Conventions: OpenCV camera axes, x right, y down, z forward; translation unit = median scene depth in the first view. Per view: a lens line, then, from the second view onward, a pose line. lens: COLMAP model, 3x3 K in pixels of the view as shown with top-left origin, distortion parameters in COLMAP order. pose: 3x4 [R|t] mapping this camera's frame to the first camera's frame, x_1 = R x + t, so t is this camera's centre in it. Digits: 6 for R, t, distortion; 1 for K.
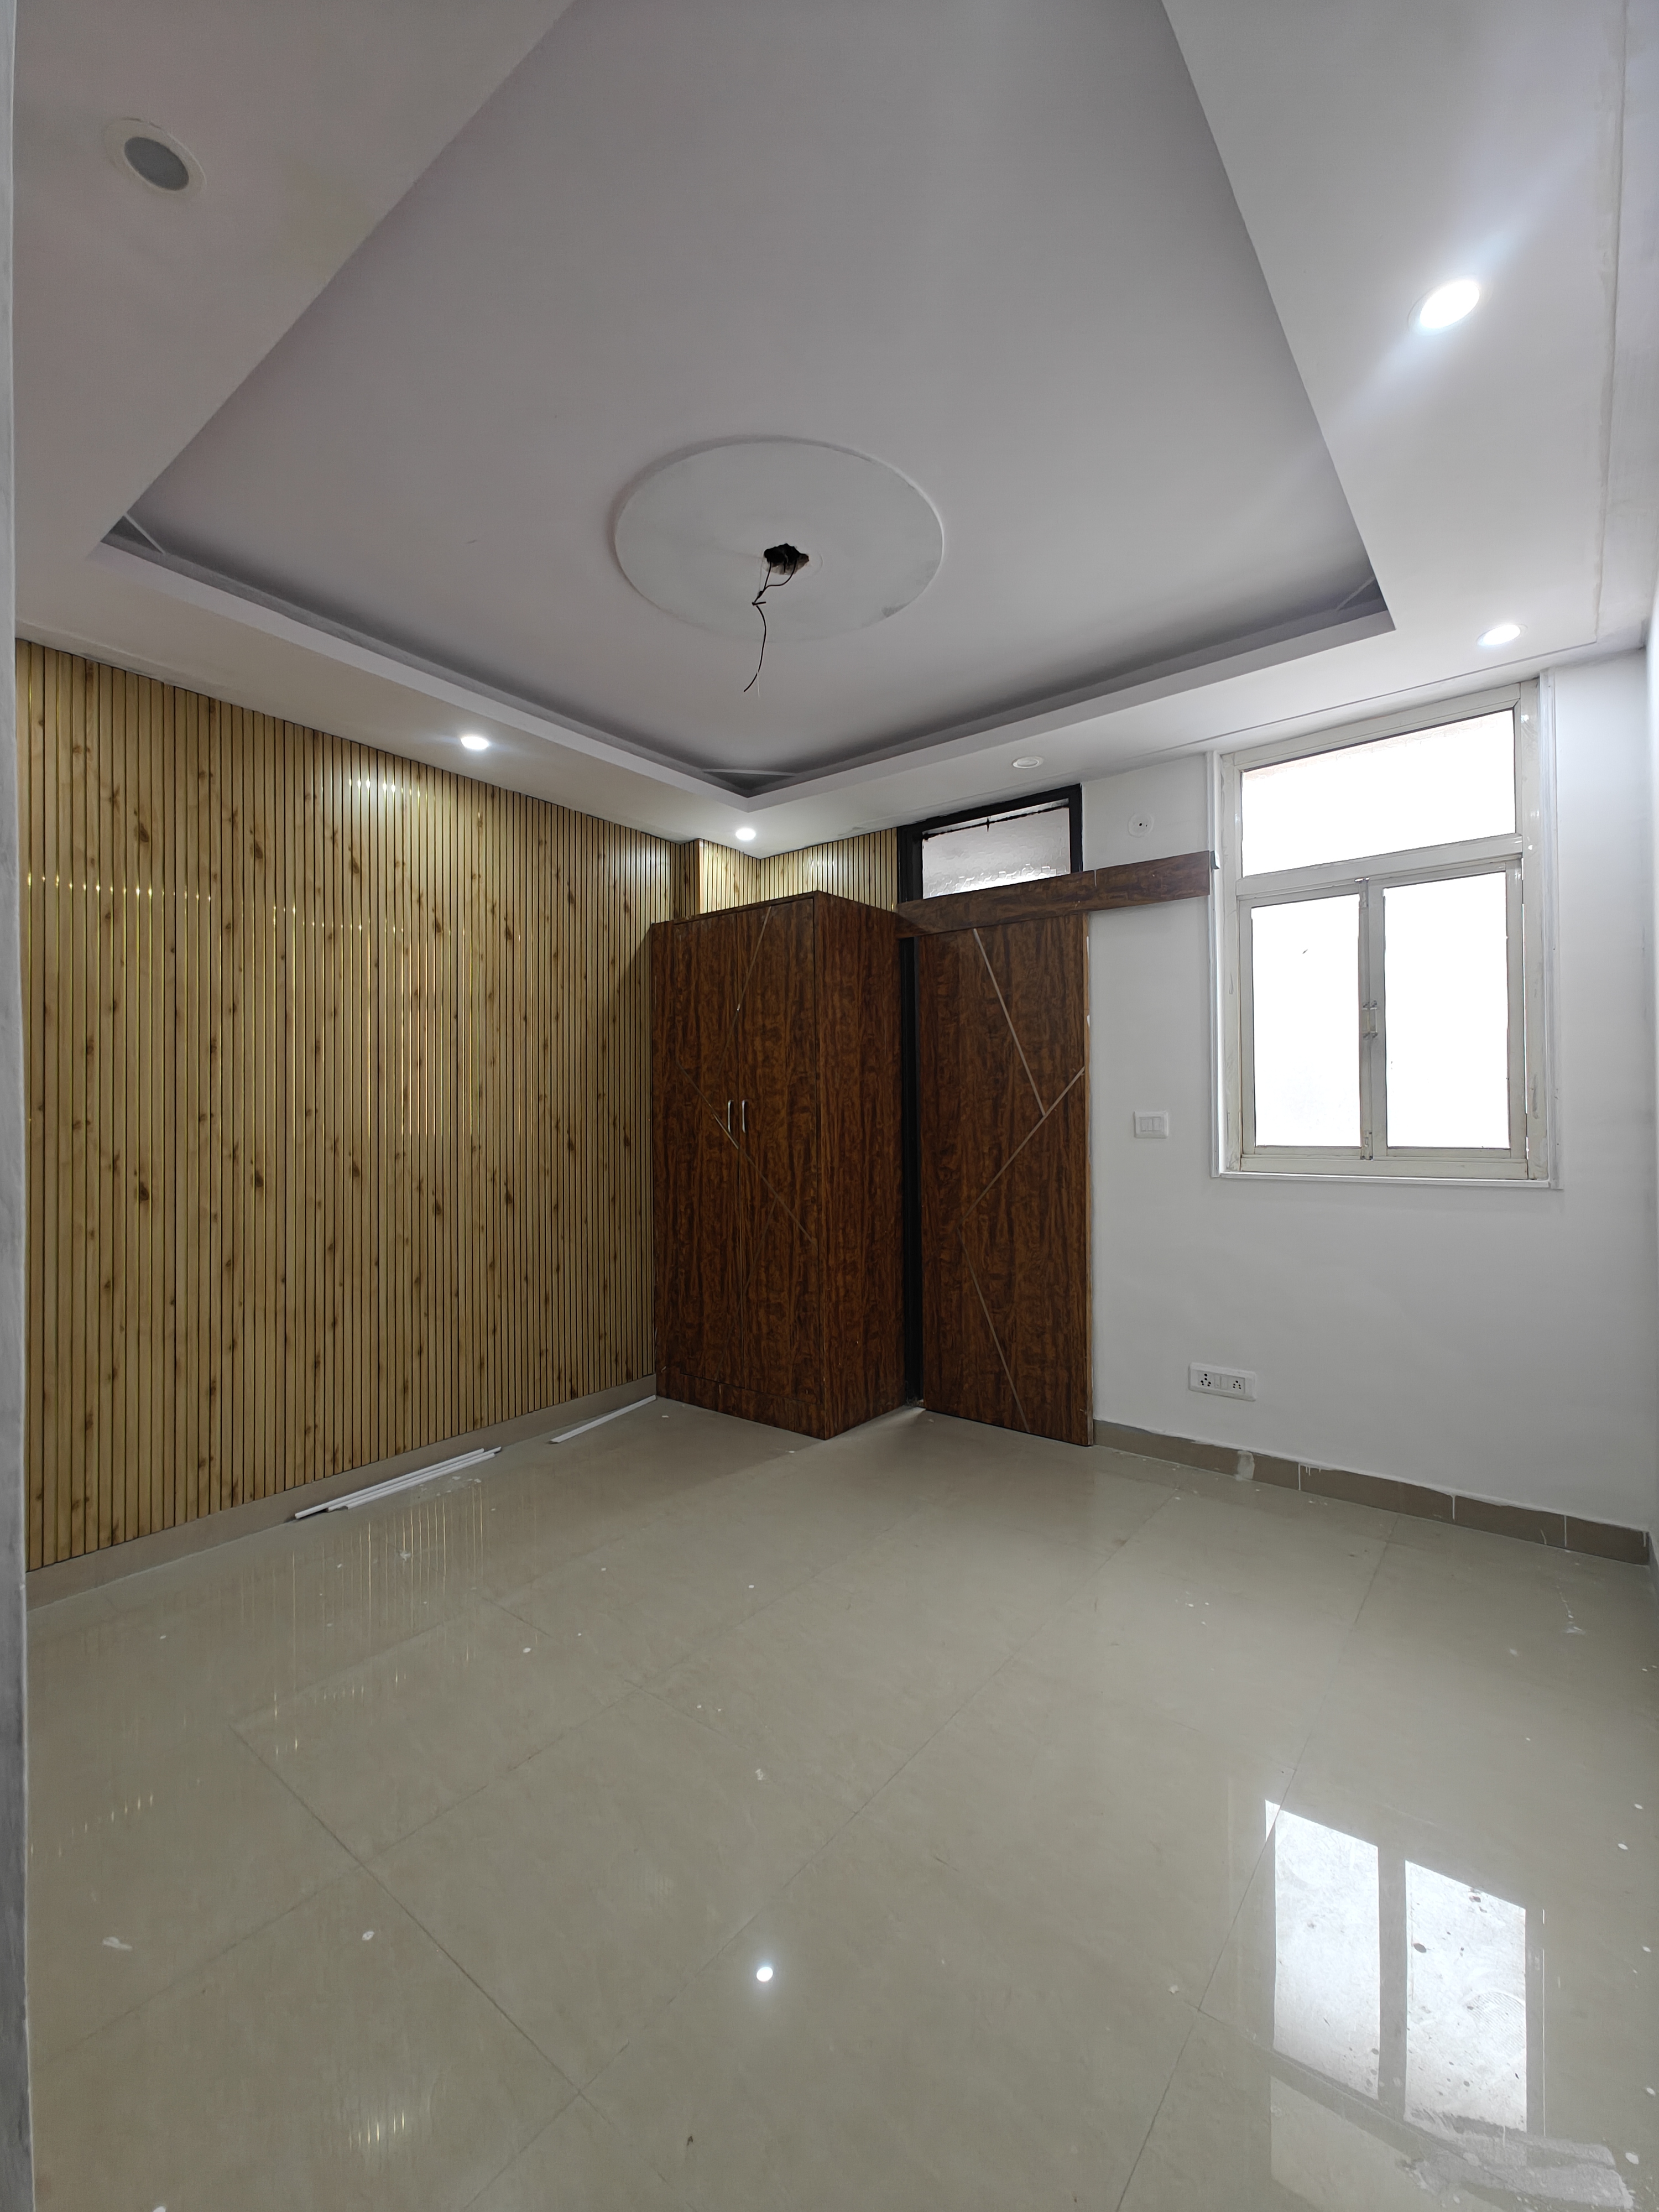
lens RADIAL K [[927.1, 0, 827.4], [0, 927.1, 1107.3], [0, 0, 1]] dist [-0.011753, 0.001092]
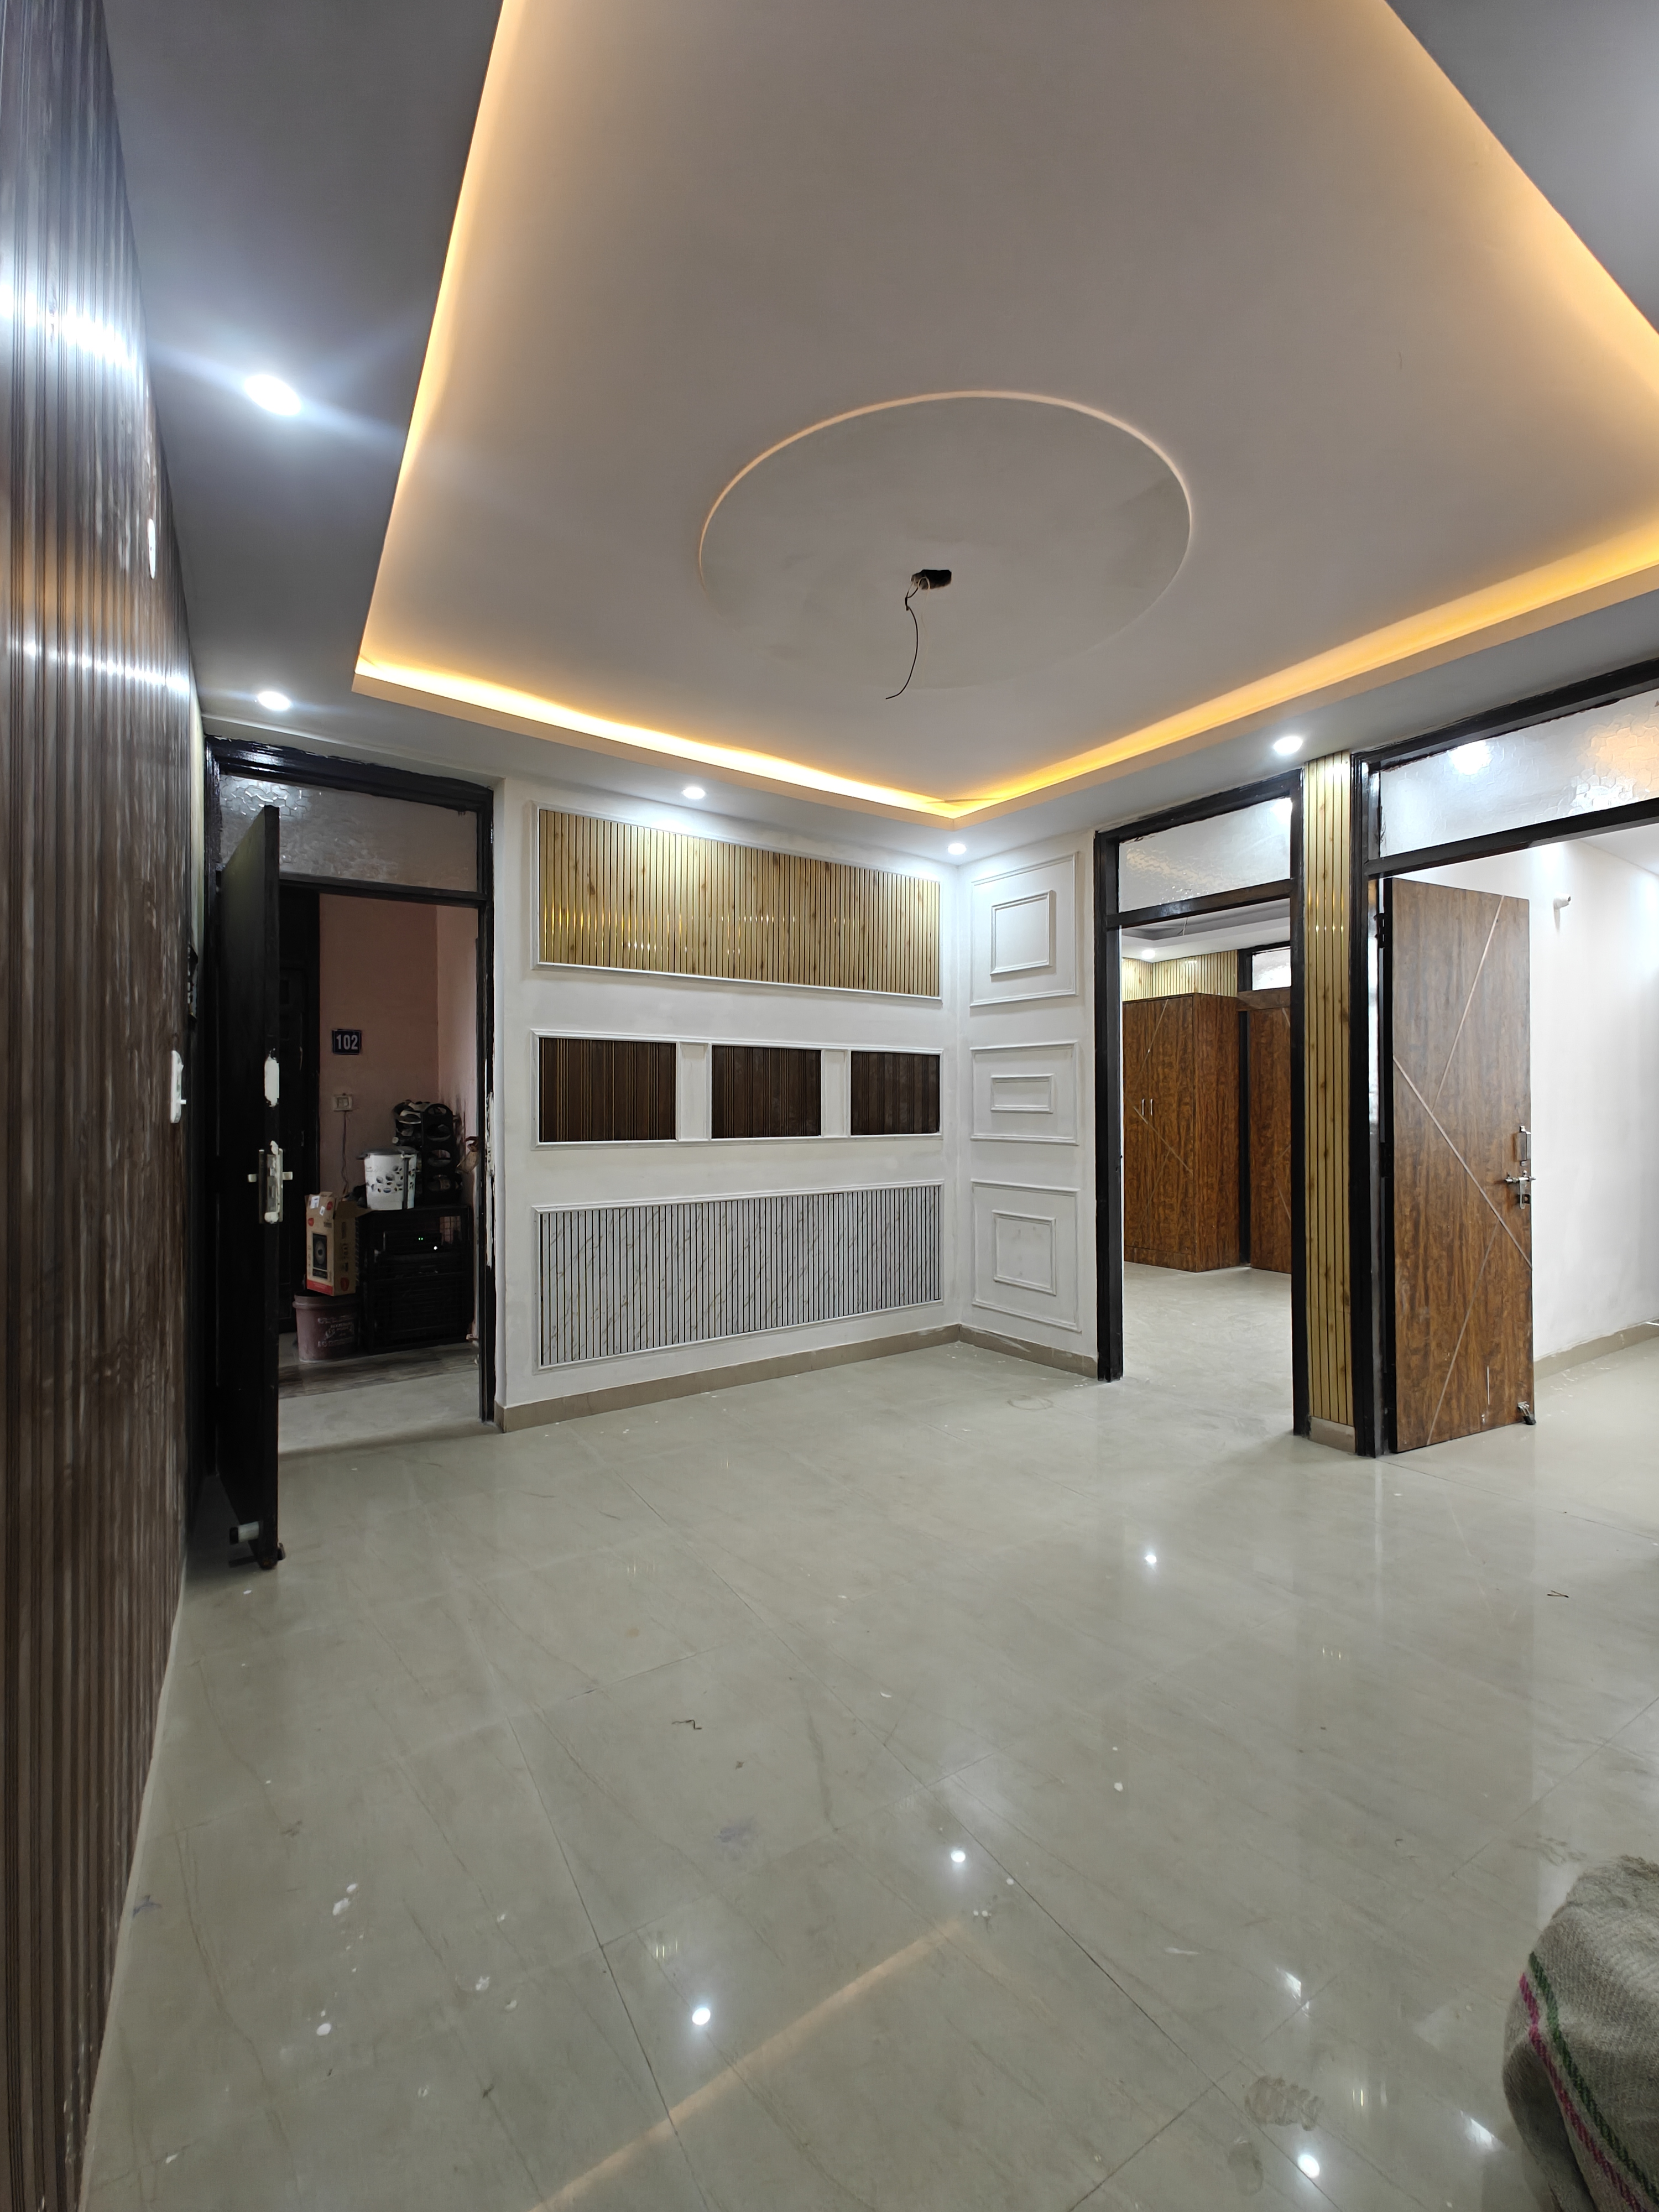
lens RADIAL K [[927.1, 0, 843.9], [0, 927.1, 1107.0], [0, 0, 1]] dist [-0.011753, 0.001092]
pose [[0.952844, 0.007632, -0.303365, -0.117063], [-0.006518, 0.999968, 0.004685, 0.004056], [0.303391, -0.002487, 0.952863, -1.048545]]
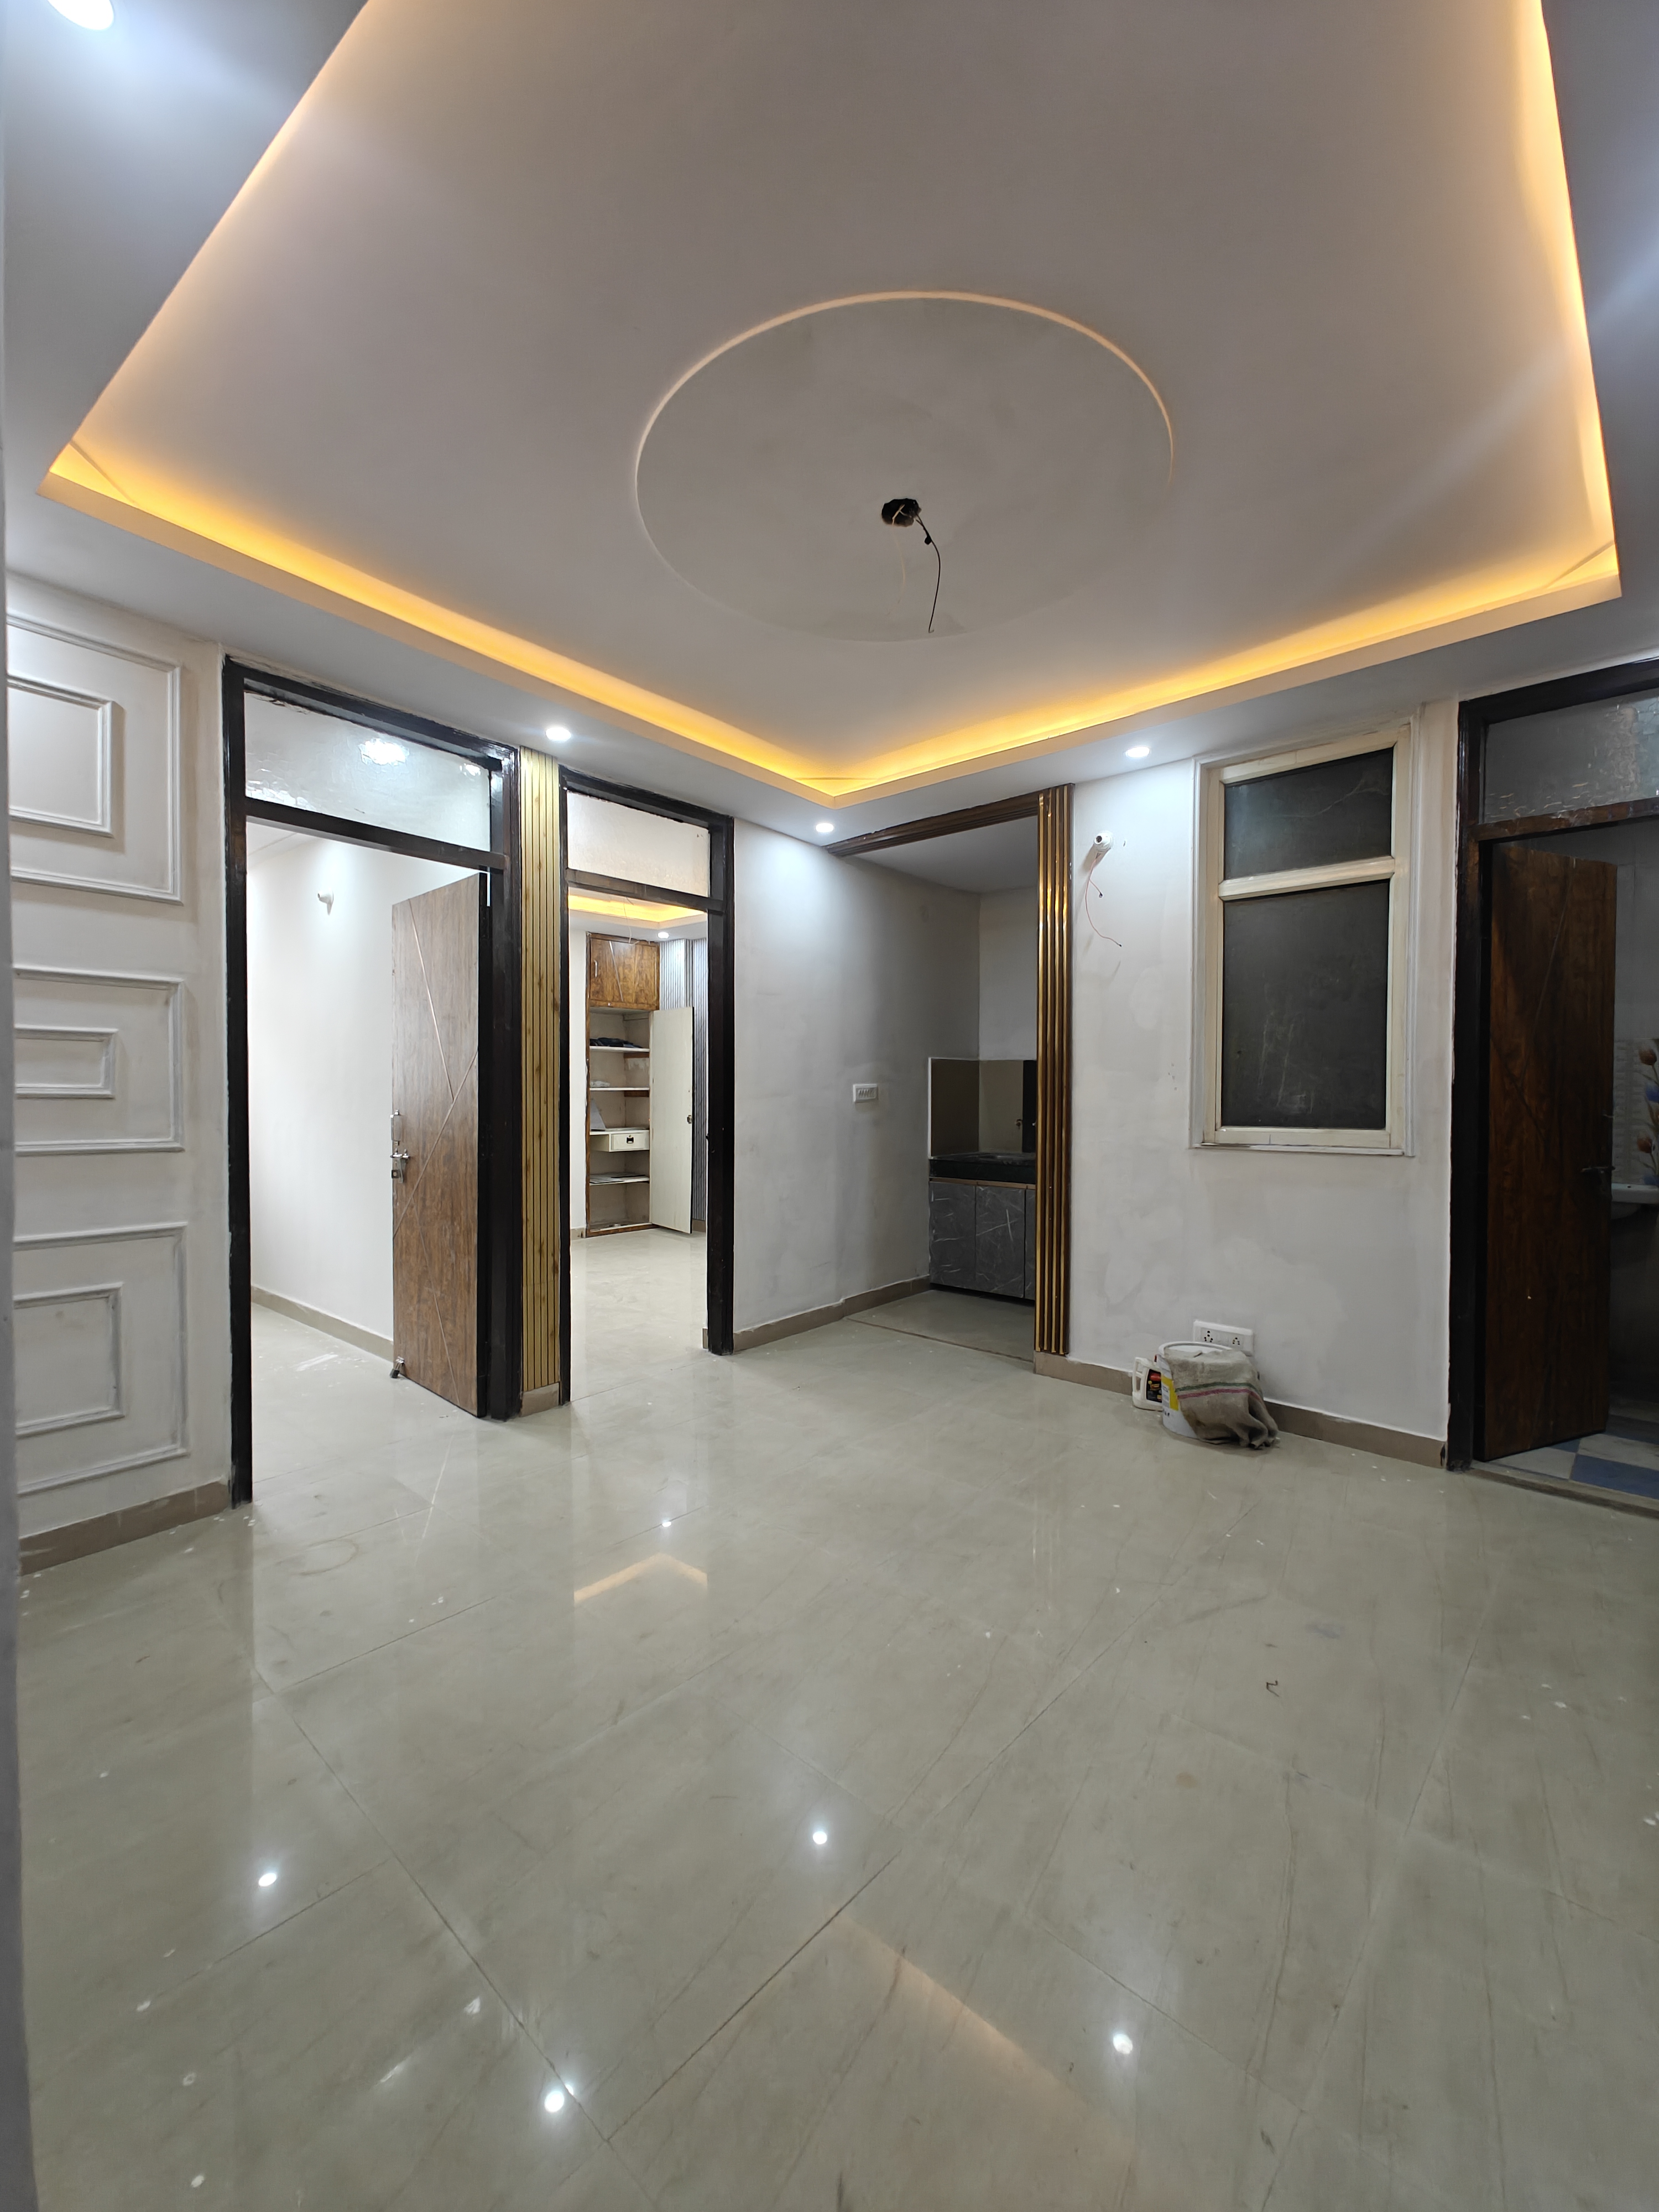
lens RADIAL K [[927.1, 0, 818.3], [0, 927.1, 1107.8], [0, 0, 1]] dist [-0.011753, 0.001092]
pose [[0.045692, -0.008943, 0.998916, -1.203128], [-0.007790, 0.999926, 0.009309, 0.016217], [-0.998925, -0.008207, 0.045619, -0.072775]]
